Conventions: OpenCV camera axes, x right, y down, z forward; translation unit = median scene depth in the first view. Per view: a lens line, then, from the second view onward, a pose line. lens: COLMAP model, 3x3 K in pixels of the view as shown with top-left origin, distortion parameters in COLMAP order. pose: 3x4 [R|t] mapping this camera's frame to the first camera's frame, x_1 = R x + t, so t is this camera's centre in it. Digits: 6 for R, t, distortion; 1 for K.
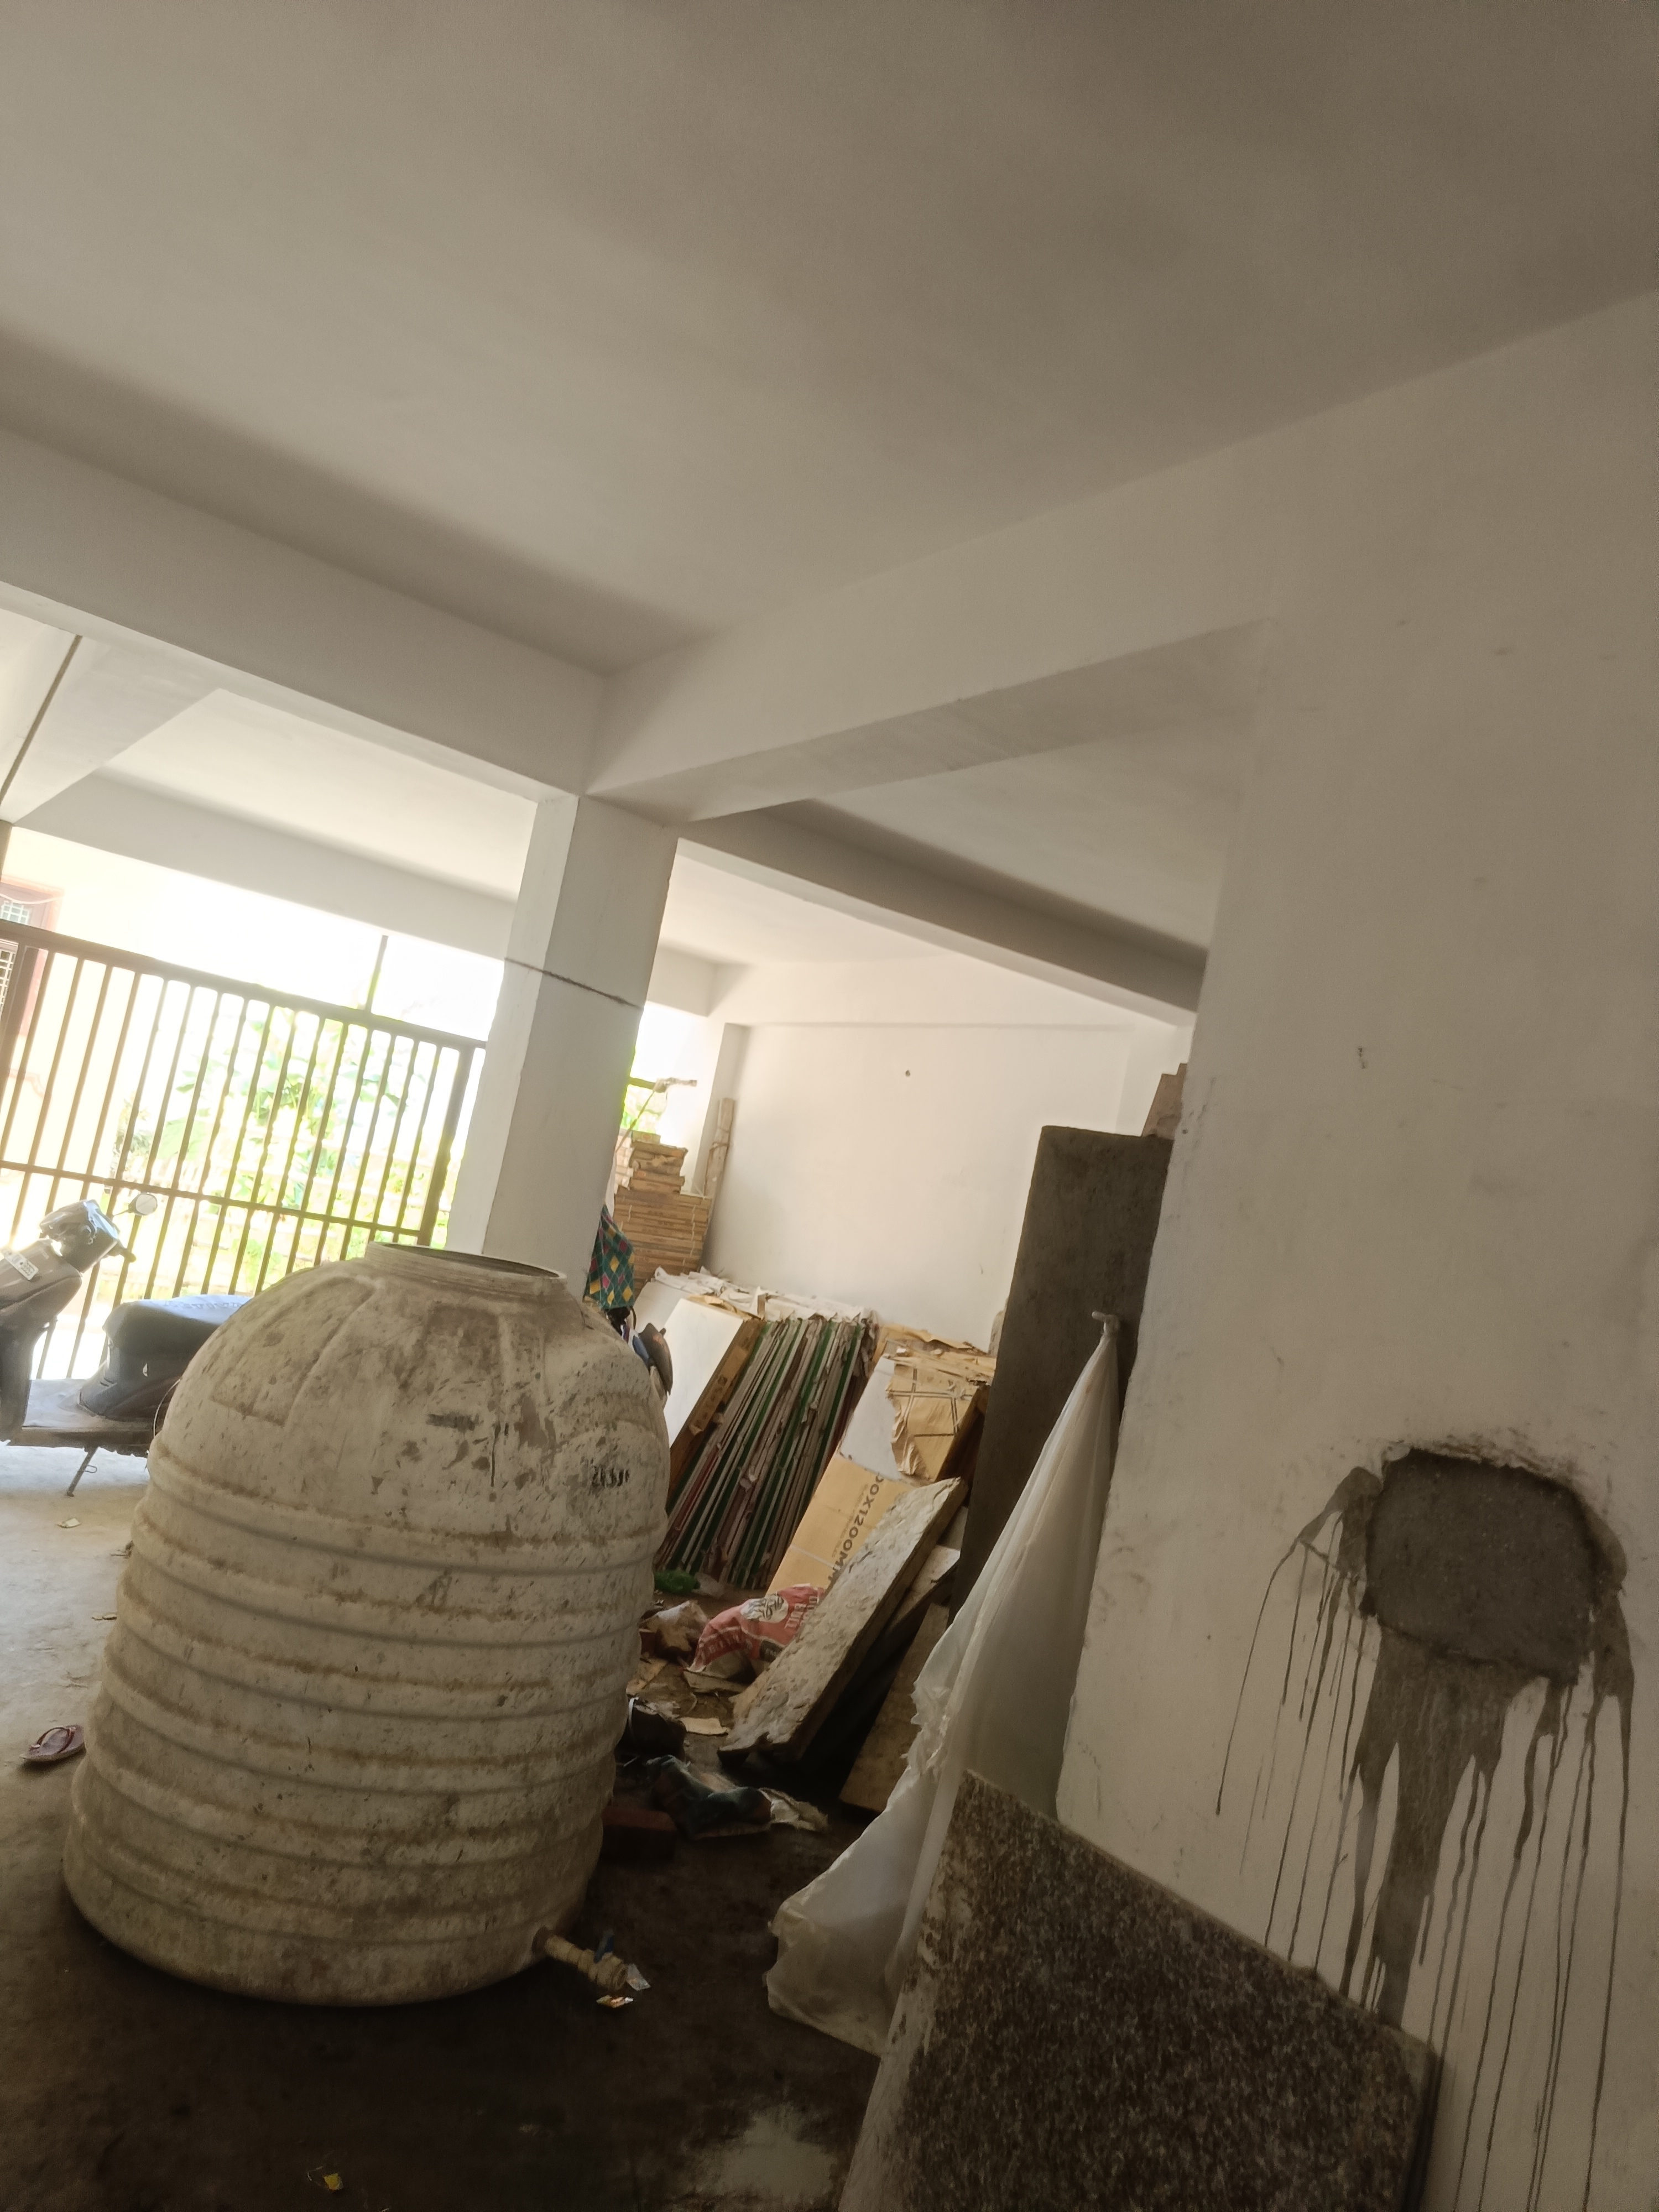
lens RADIAL K [[1561.7, 0, 829.5], [0, 1561.7, 1106.0], [0, 0, 1]] dist [0.026699, -0.030589]
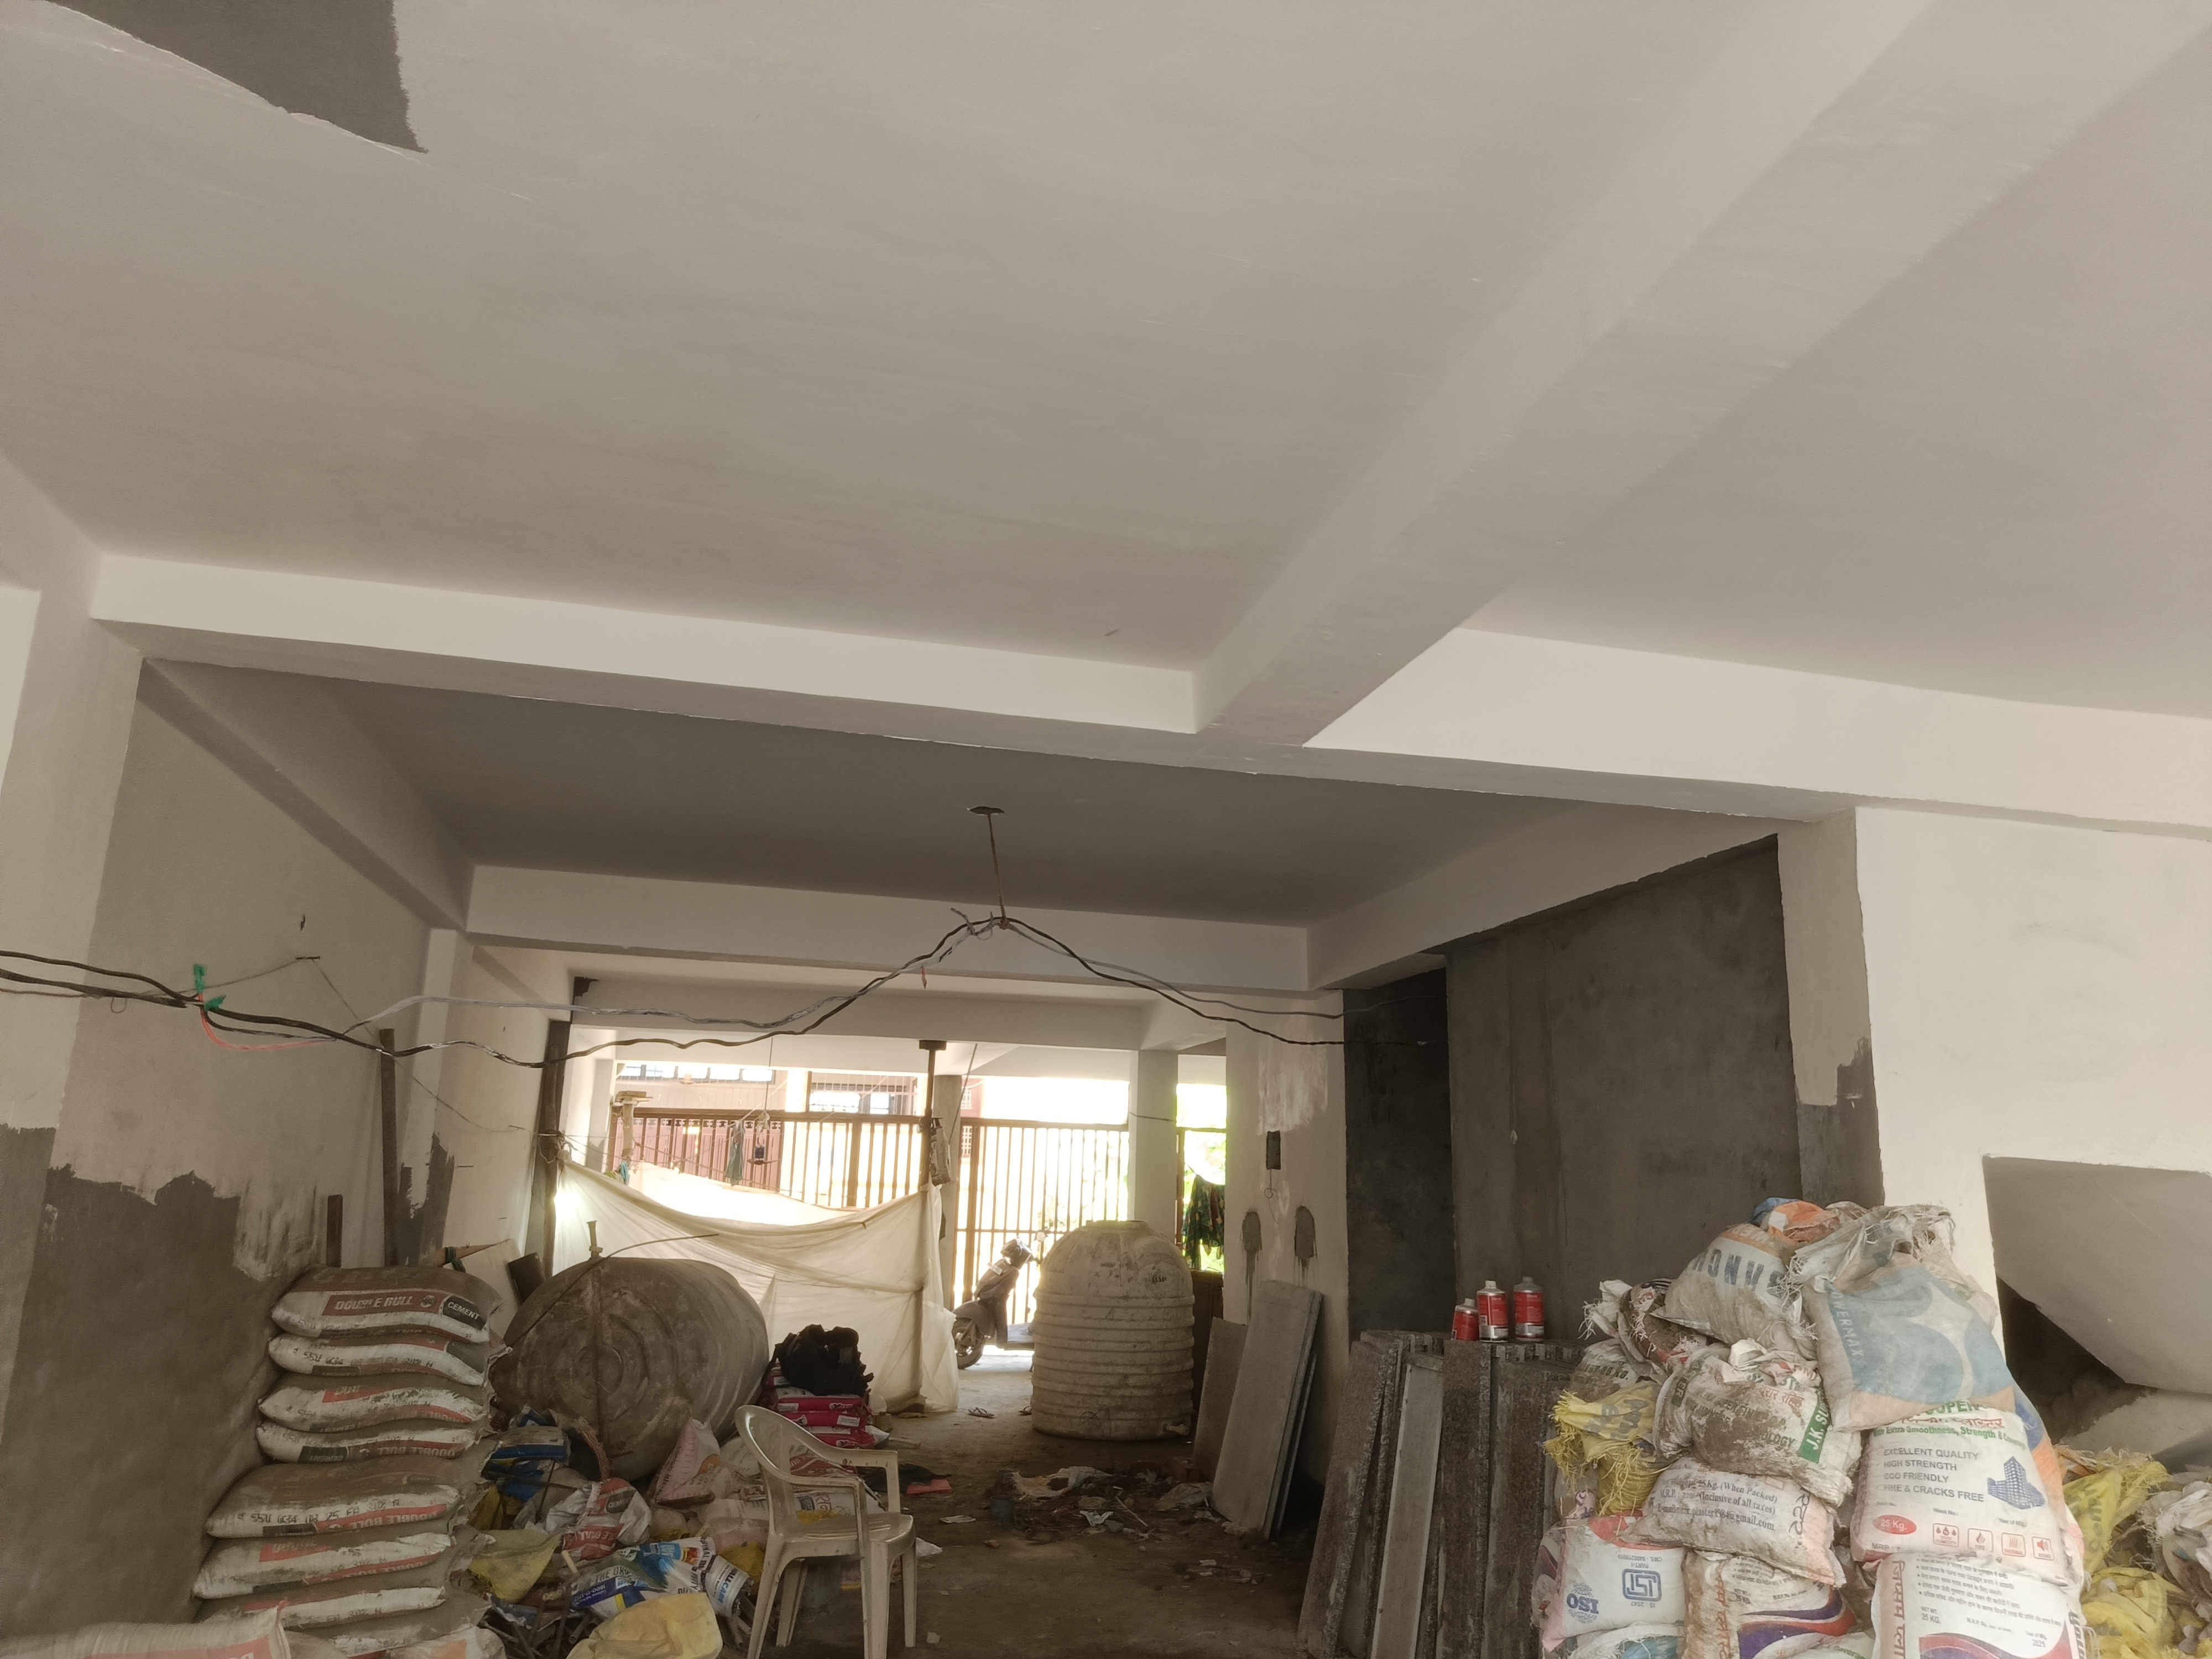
lens RADIAL K [[1561.7, 0, 1119.1], [0, 1561.7, 844.3], [0, 0, 1]] dist [0.026699, -0.030589]
pose [[0.910870, -0.240335, -0.335492, 1.185290], [0.174775, 0.961079, -0.213965, 0.049736], [0.373858, 0.136259, 0.917422, -2.333475]]
